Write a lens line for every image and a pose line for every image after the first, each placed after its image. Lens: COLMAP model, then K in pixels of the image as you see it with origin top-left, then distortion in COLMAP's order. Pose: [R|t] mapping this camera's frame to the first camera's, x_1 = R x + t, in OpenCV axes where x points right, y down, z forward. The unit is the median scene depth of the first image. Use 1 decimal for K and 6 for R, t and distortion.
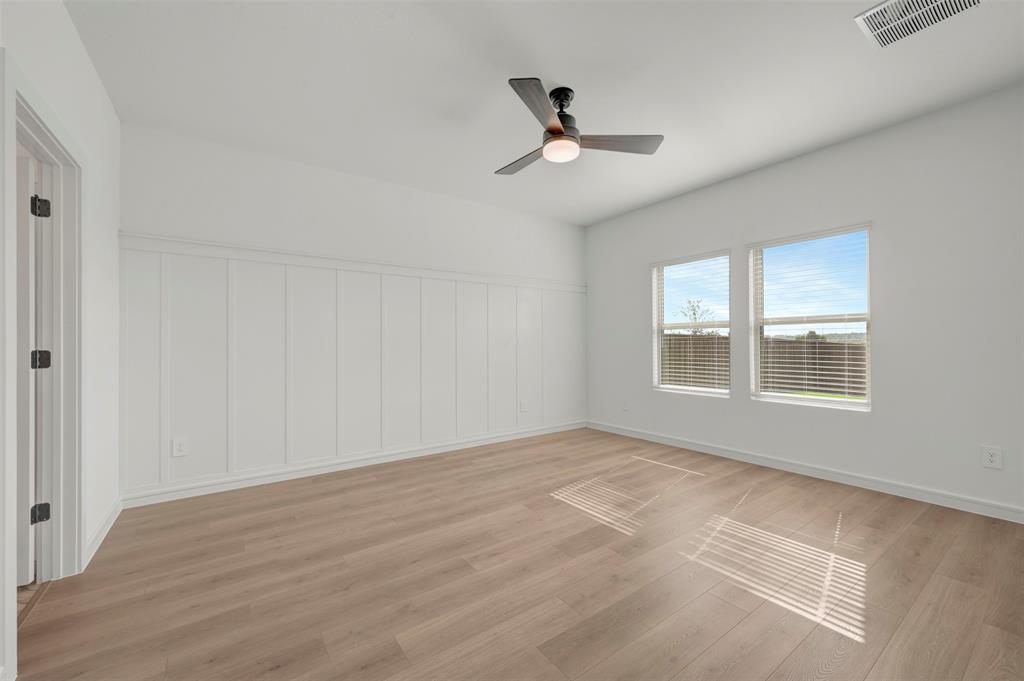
lens RADIAL K [[404.1, 0, 508.1], [0, 404.1, 348.2], [0, 0, 1]] dist [-0.001716, 0.000370]
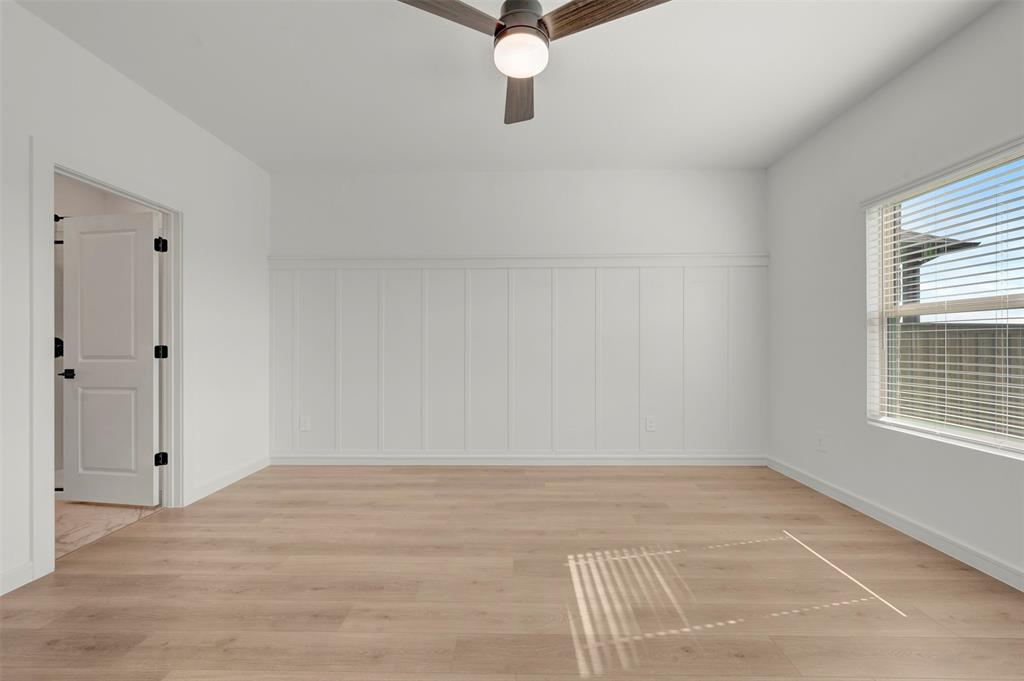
lens RADIAL K [[404.1, 0, 503.2], [0, 404.1, 340.5], [0, 0, 1]] dist [-0.001716, 0.000370]
pose [[0.805508, 0.003128, -0.592576, 0.428540], [-0.008395, 0.999946, -0.006133, -0.008140], [0.592525, 0.009914, 0.805491, 0.363373]]
